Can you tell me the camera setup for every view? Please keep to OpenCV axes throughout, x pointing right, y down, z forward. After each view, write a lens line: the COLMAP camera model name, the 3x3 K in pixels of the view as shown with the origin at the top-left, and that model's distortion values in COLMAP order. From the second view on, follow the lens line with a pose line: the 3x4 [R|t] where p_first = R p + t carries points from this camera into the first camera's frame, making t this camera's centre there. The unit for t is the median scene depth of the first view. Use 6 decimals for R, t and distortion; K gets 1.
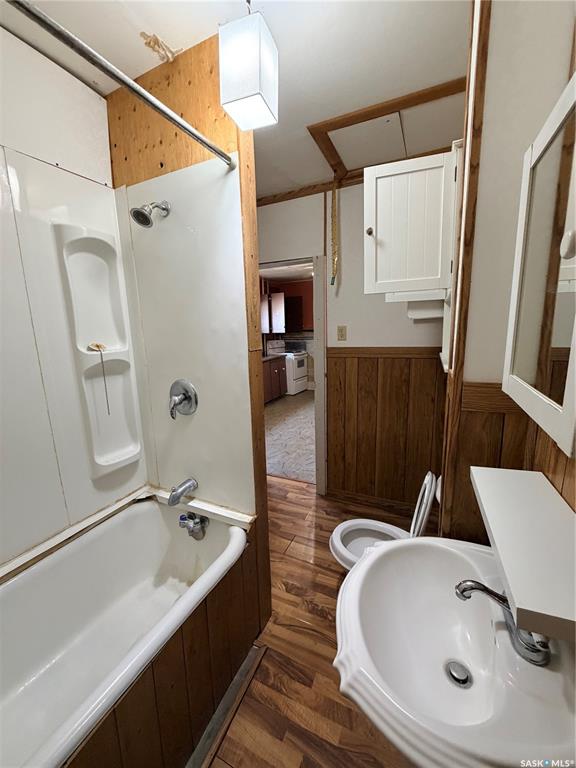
lens RADIAL K [[306.4, 0, 286.7], [0, 306.4, 381.7], [0, 0, 1]] dist [-0.000021, 0.000123]
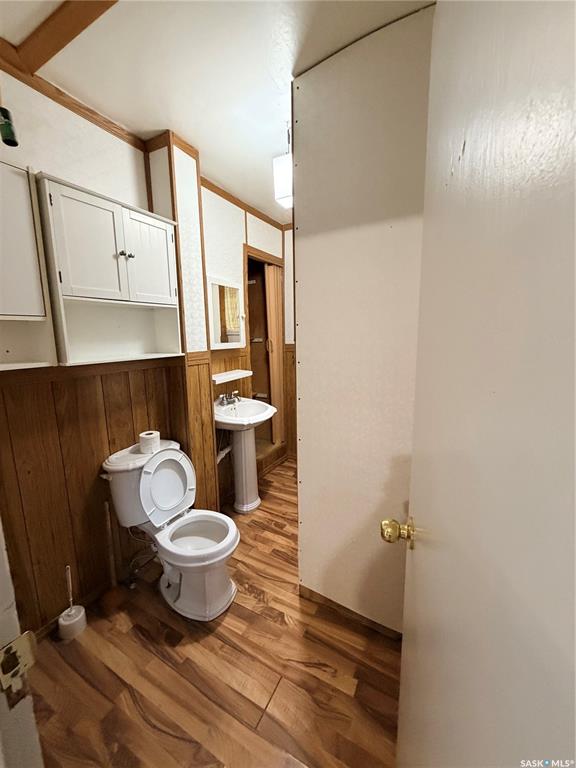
lens RADIAL K [[306.4, 0, 286.7], [0, 306.4, 381.7], [0, 0, 1]] dist [-0.000021, 0.000123]
pose [[-0.996645, 0.030083, 0.076111, -0.105679], [0.053465, 0.943439, 0.327206, -0.278647], [-0.061962, 0.330178, -0.941883, 1.684774]]
